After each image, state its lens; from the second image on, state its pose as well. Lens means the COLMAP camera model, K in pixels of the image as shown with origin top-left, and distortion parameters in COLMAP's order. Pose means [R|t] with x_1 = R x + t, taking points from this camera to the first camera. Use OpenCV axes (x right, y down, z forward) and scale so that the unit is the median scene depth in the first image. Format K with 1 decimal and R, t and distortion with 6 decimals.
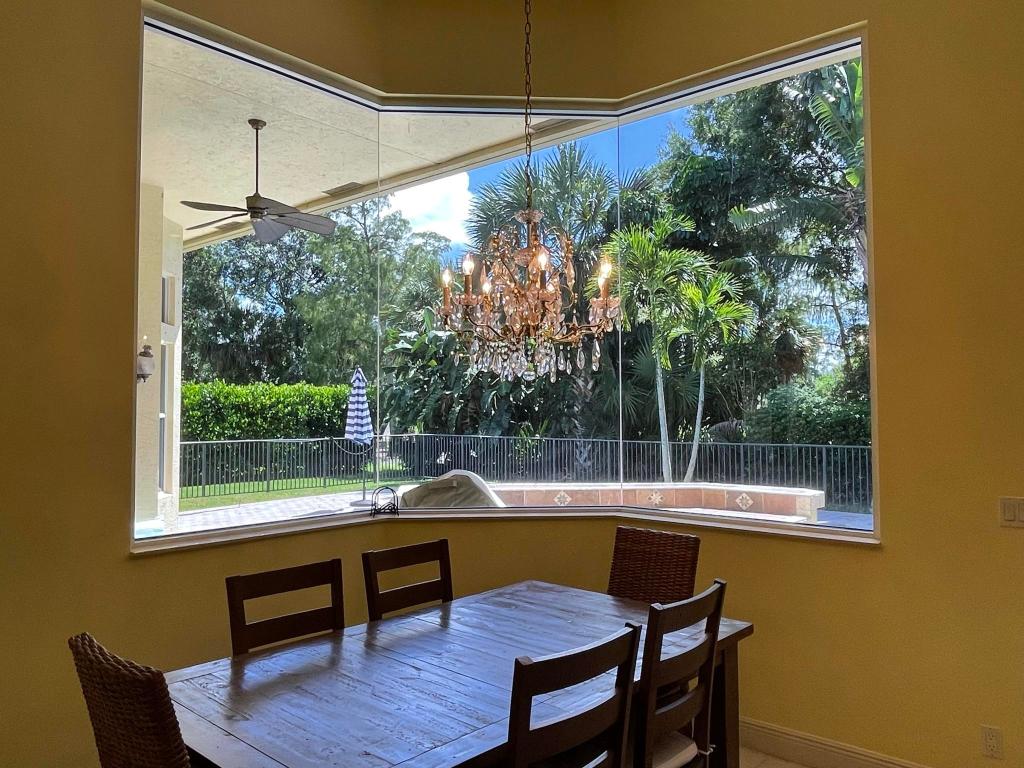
lens RADIAL K [[747.7, 0, 514.9], [0, 747.7, 378.2], [0, 0, 1]] dist [0.002131, 0.002047]
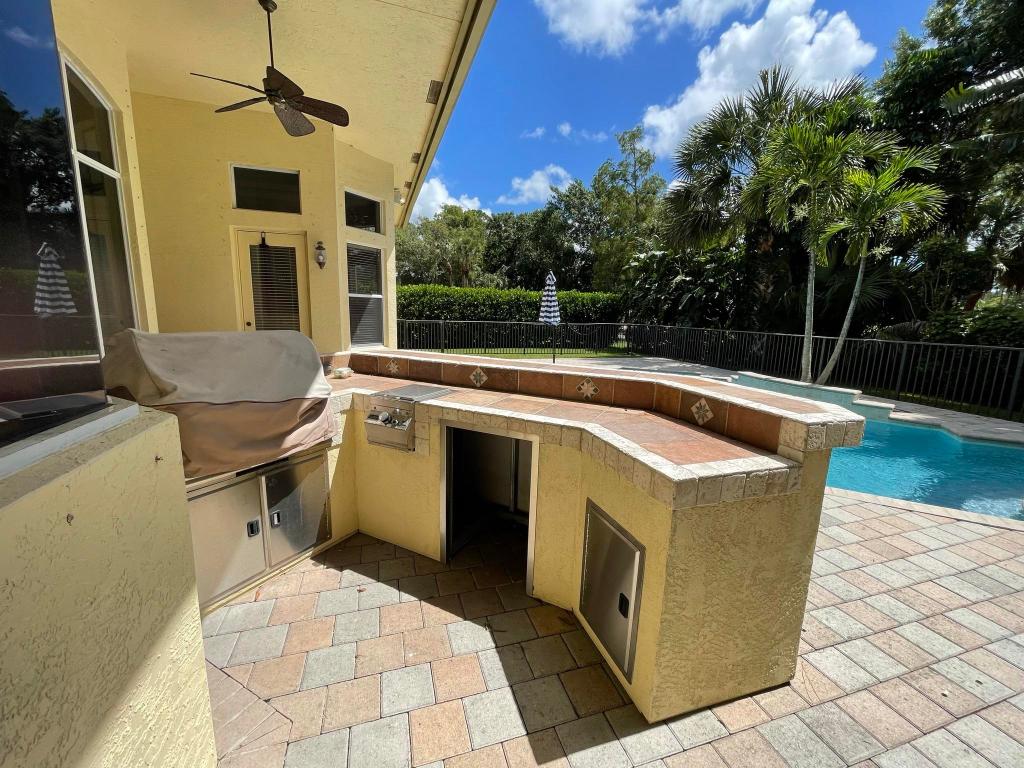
lens RADIAL K [[415.5, 0, 510.7], [0, 415.5, 380.4], [0, 0, 1]] dist [-0.003485, -0.000654]
pose [[0.855770, 0.109034, -0.505736, 0.133730], [-0.005012, 0.979241, 0.202637, 0.027976], [0.517332, -0.170876, 0.838552, 0.250008]]
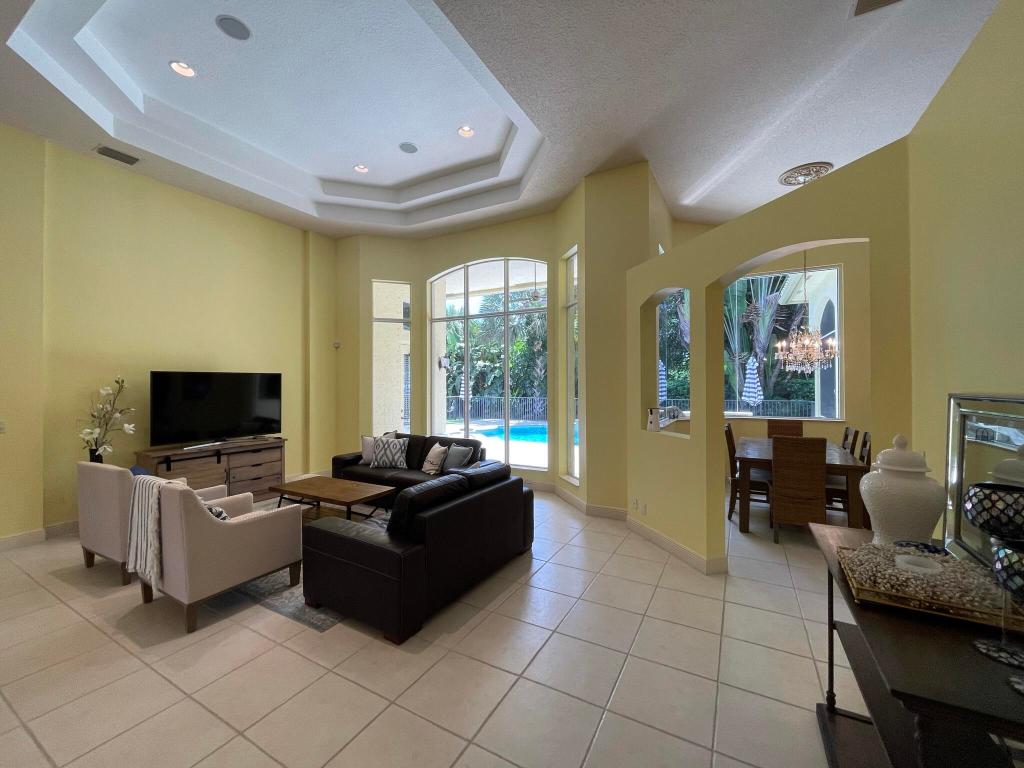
lens RADIAL K [[415.5, 0, 510.7], [0, 415.5, 380.4], [0, 0, 1]] dist [-0.003485, -0.000654]
pose [[0.977124, 0.000167, 0.212672, -0.315049], [-0.007261, 0.999443, 0.032579, -0.005641], [-0.212548, -0.033378, 0.976580, -0.127718]]
